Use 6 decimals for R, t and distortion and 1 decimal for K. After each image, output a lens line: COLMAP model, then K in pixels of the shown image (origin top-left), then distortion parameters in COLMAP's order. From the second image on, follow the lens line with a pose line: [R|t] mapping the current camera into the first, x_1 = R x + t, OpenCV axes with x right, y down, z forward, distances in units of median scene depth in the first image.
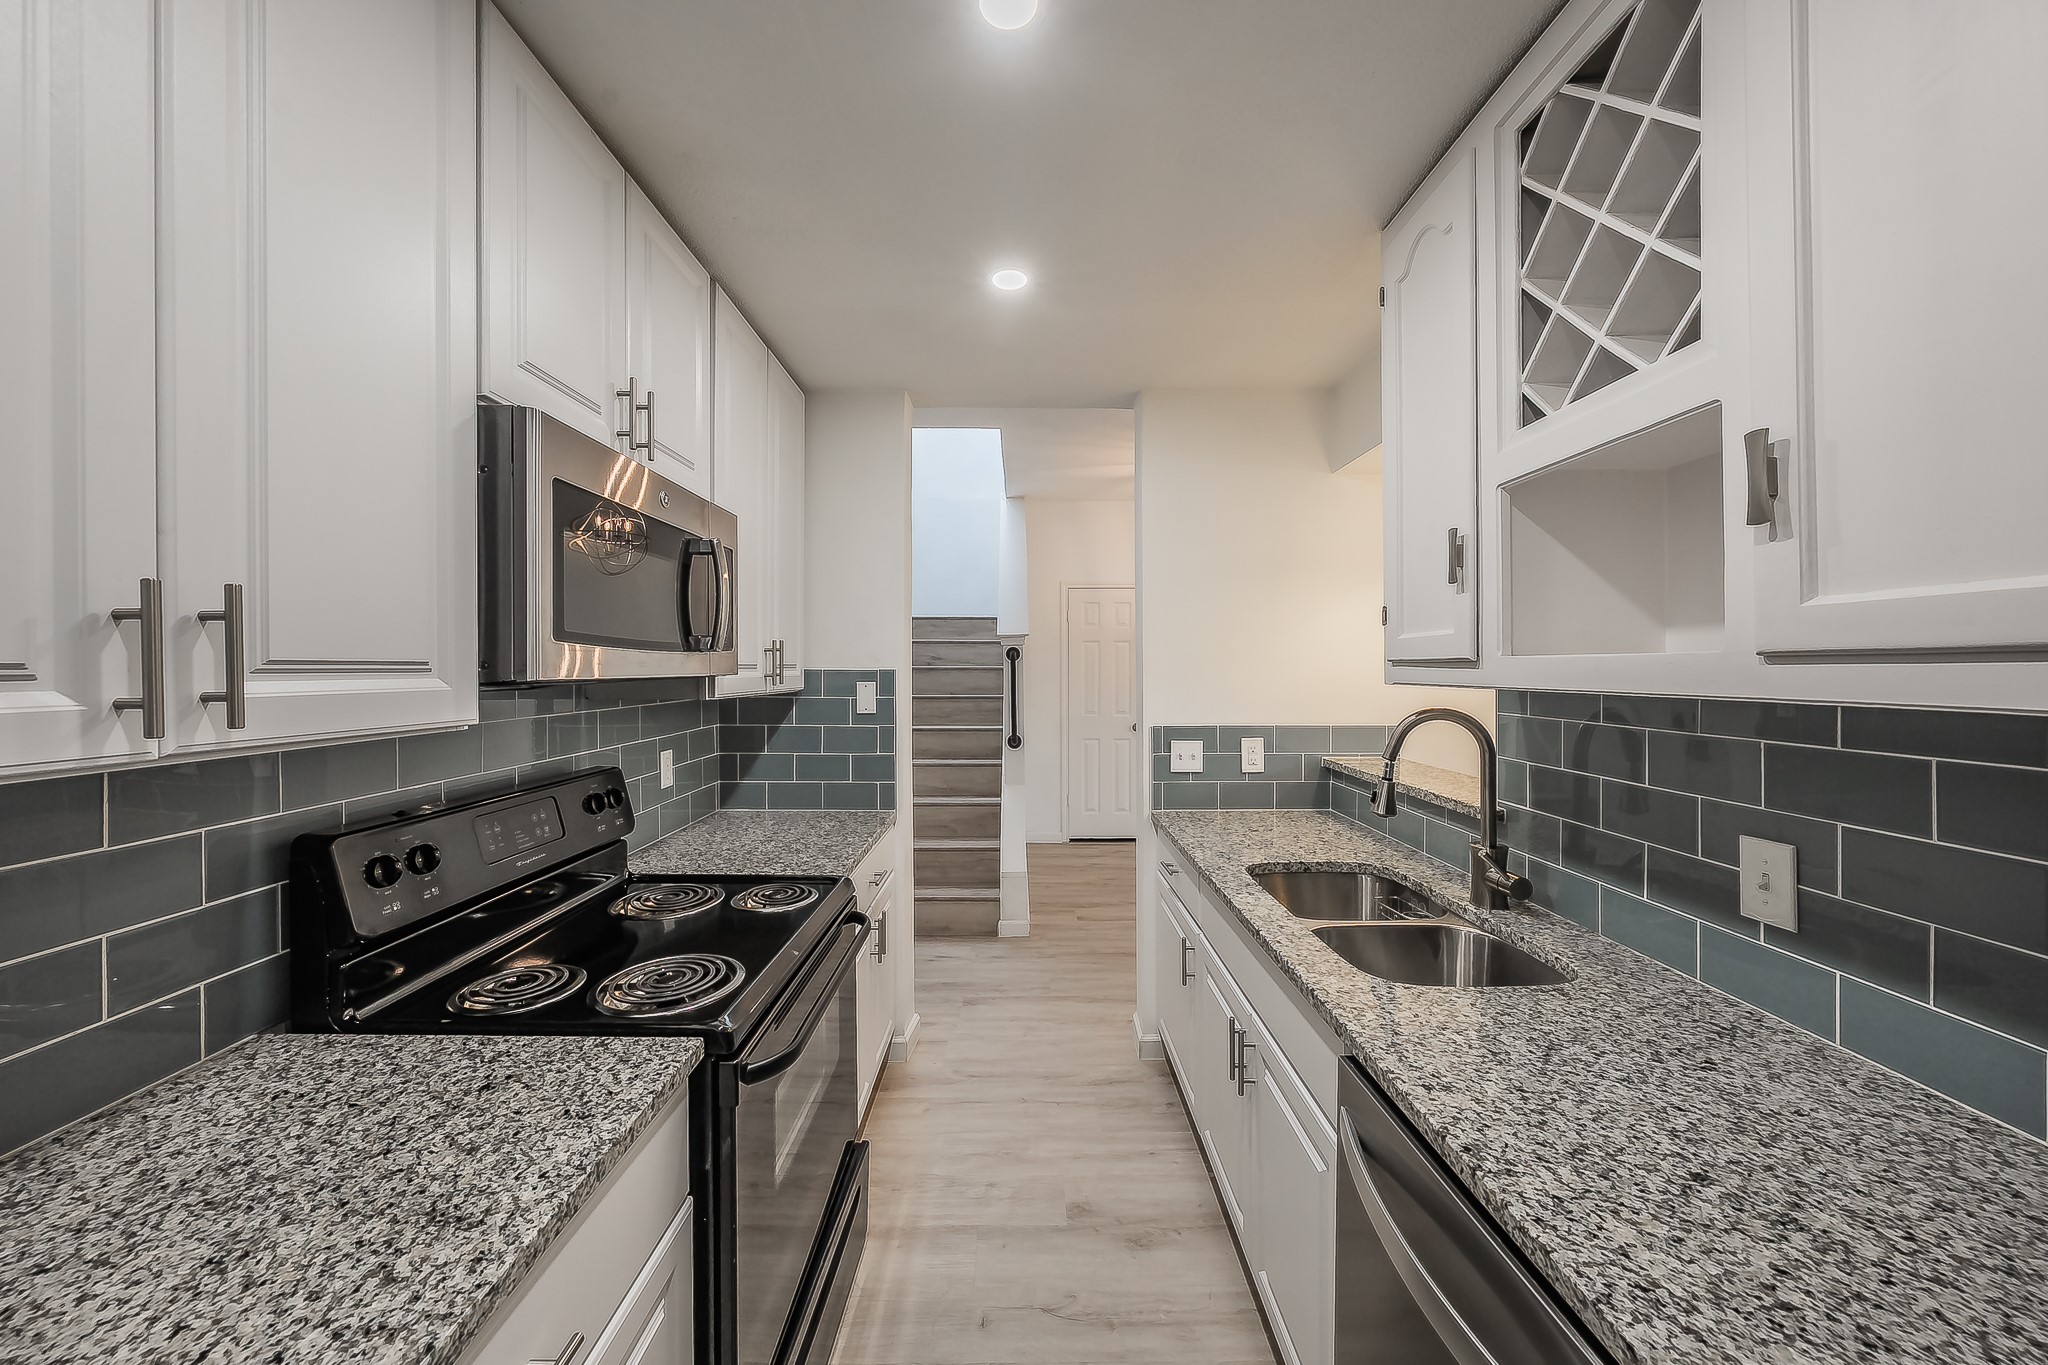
lens RADIAL K [[734.5, 0, 1017.6], [0, 734.5, 666.5], [0, 0, 1]] dist [0.000059, 0.000296]
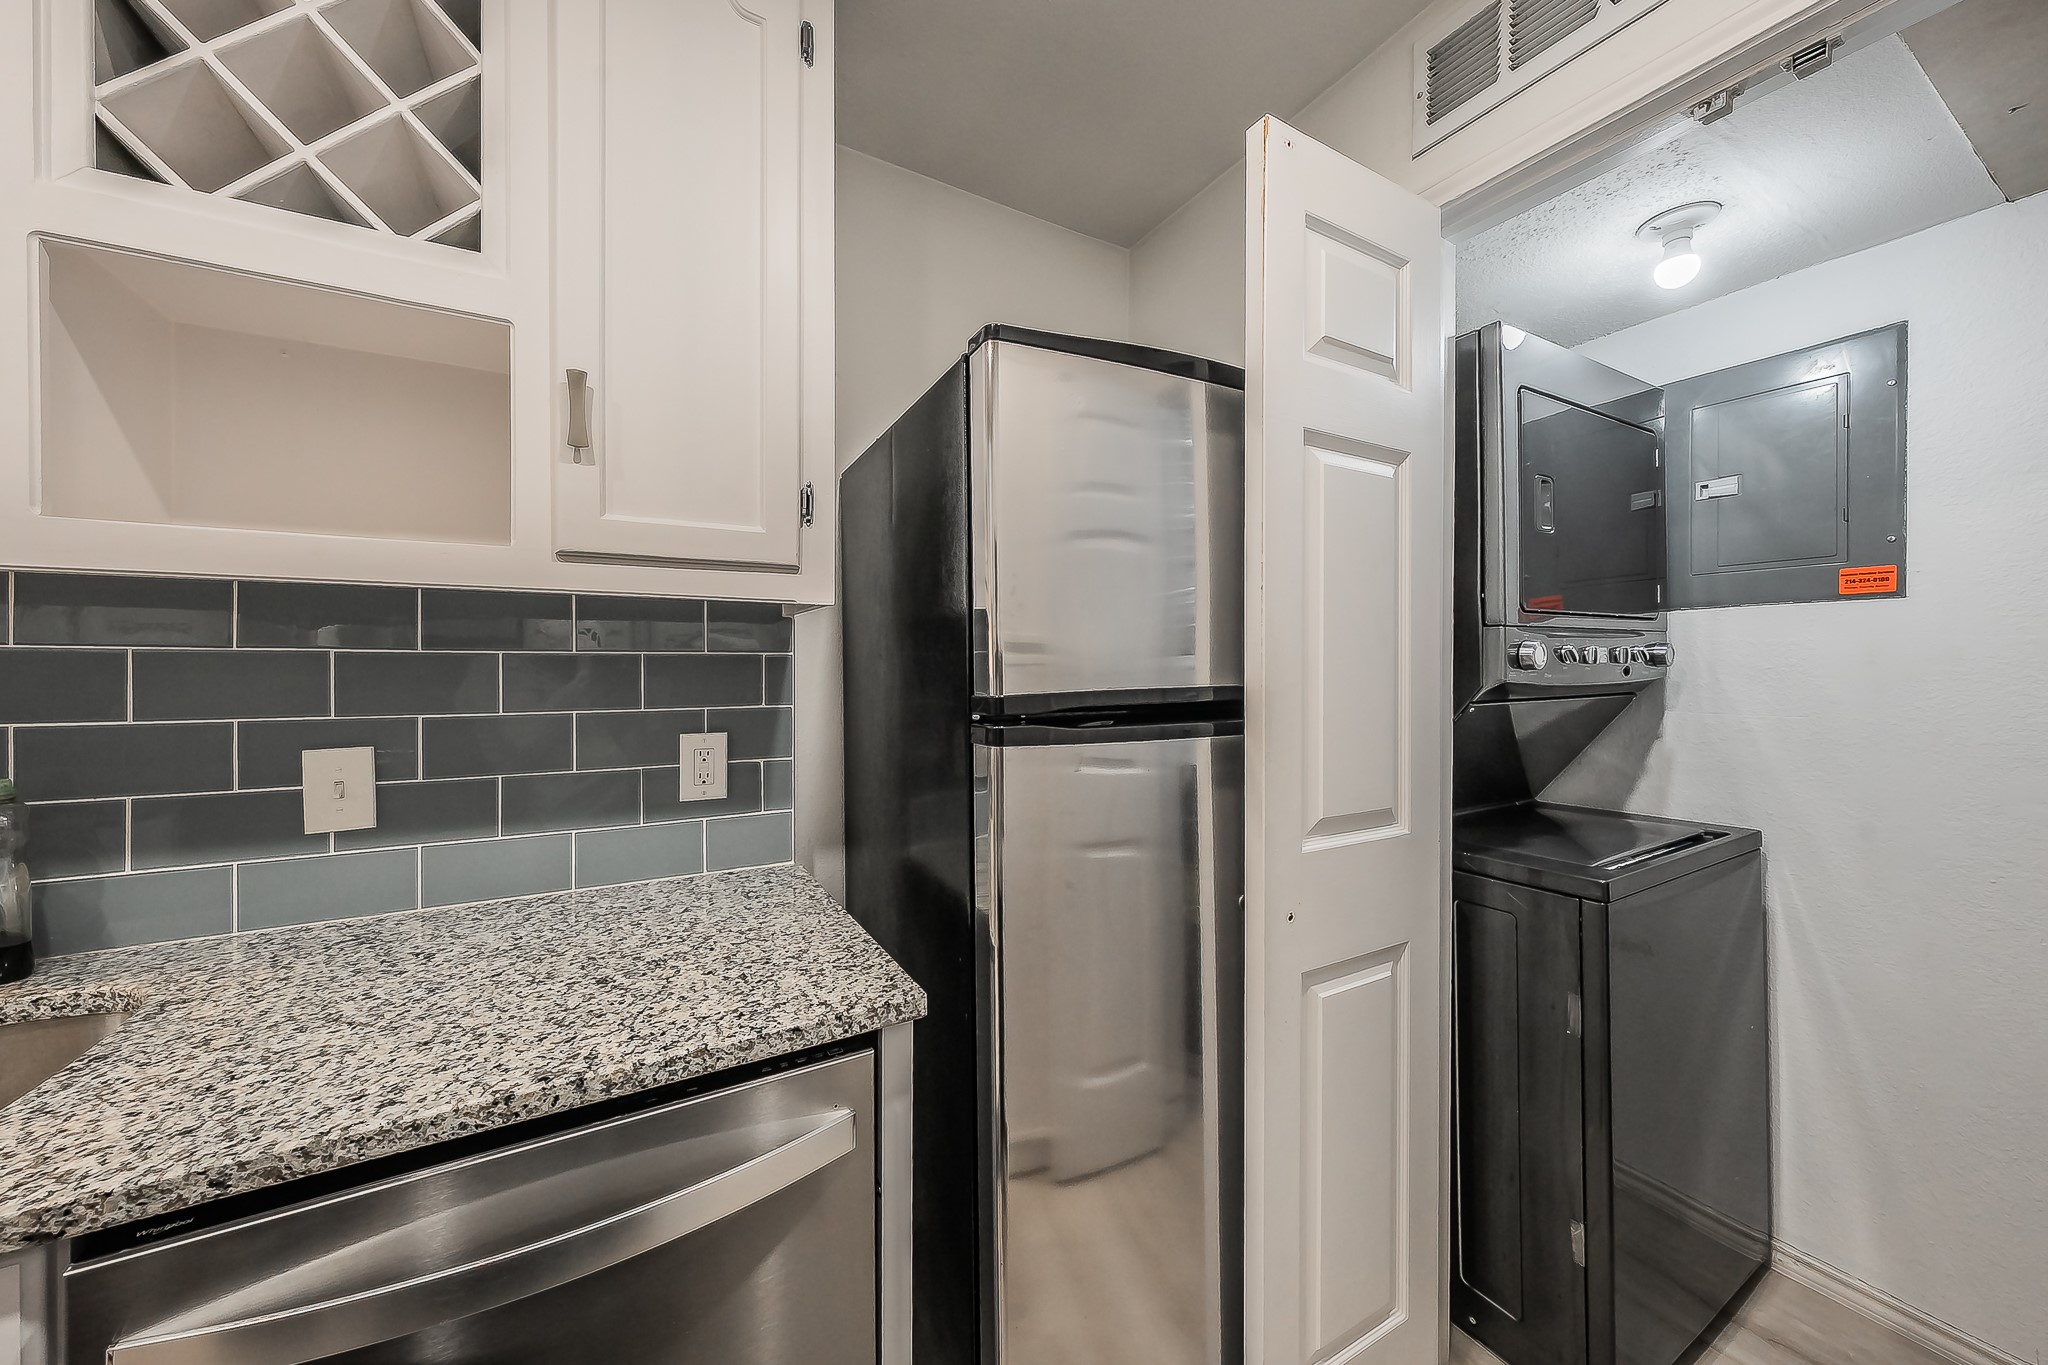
lens RADIAL K [[704.7, 0, 1012.7], [0, 704.7, 667.0], [0, 0, 1]] dist [-0.001686, 0.000212]
pose [[-0.486909, 0.002117, 0.873450, -0.300374], [0.001807, 0.999997, -0.001417, 0.142855], [-0.873451, 0.000889, -0.486911, 0.740283]]
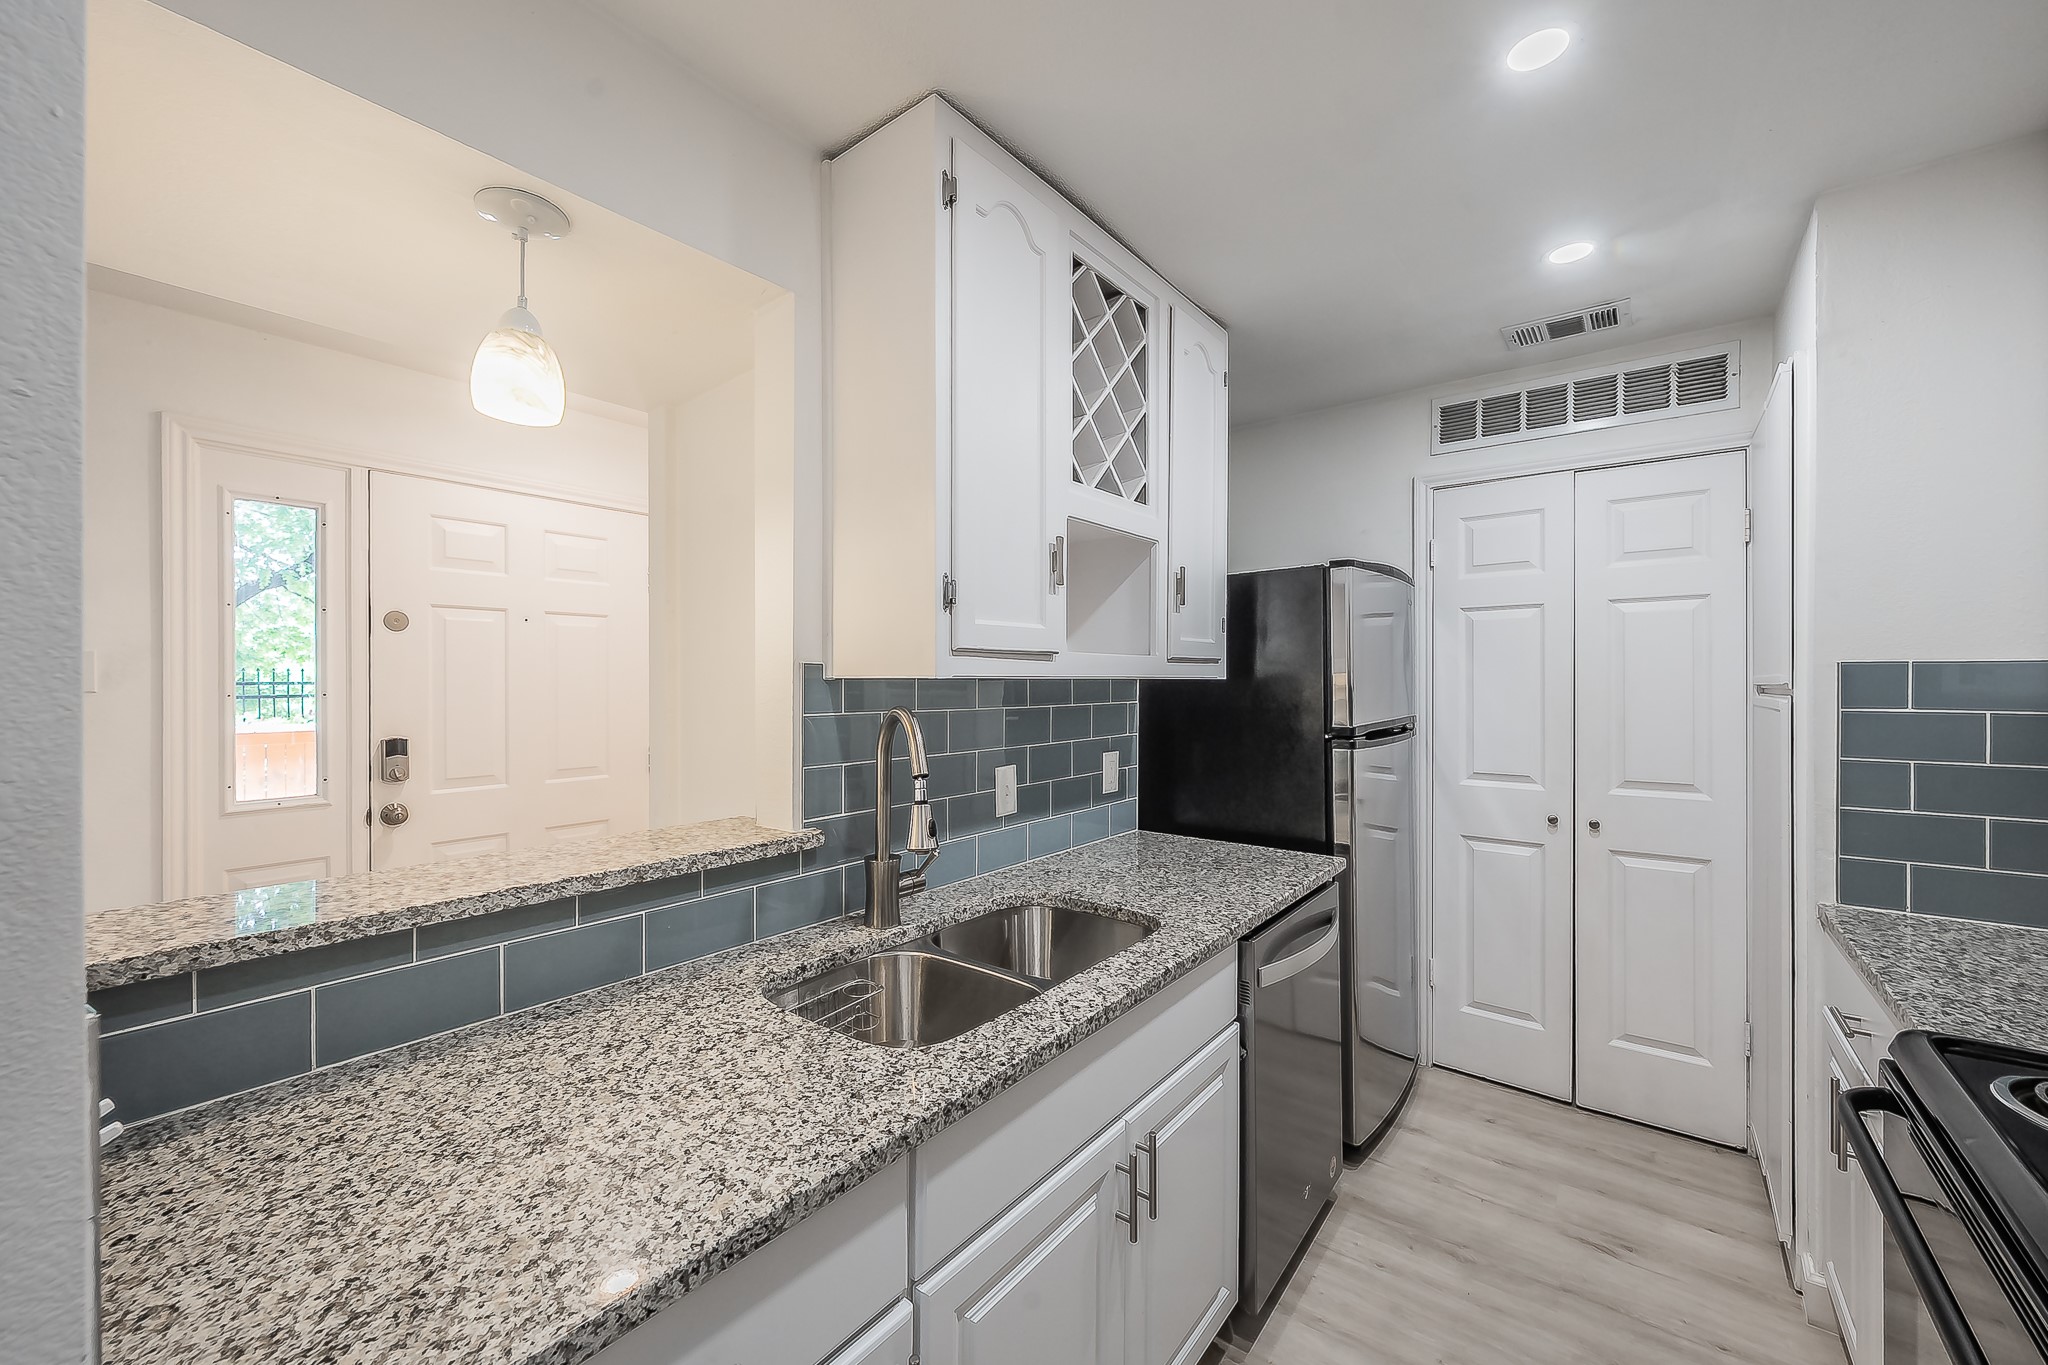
lens RADIAL K [[820.0, 0, 1020.8], [0, 820.0, 678.9], [0, 0, 1]] dist [0.004493, 0.000195]
pose [[-0.795372, 0.003281, 0.606113, -0.169174], [0.003601, 0.999993, -0.000687, 0.041646], [-0.606111, 0.001636, -0.795378, 2.762619]]
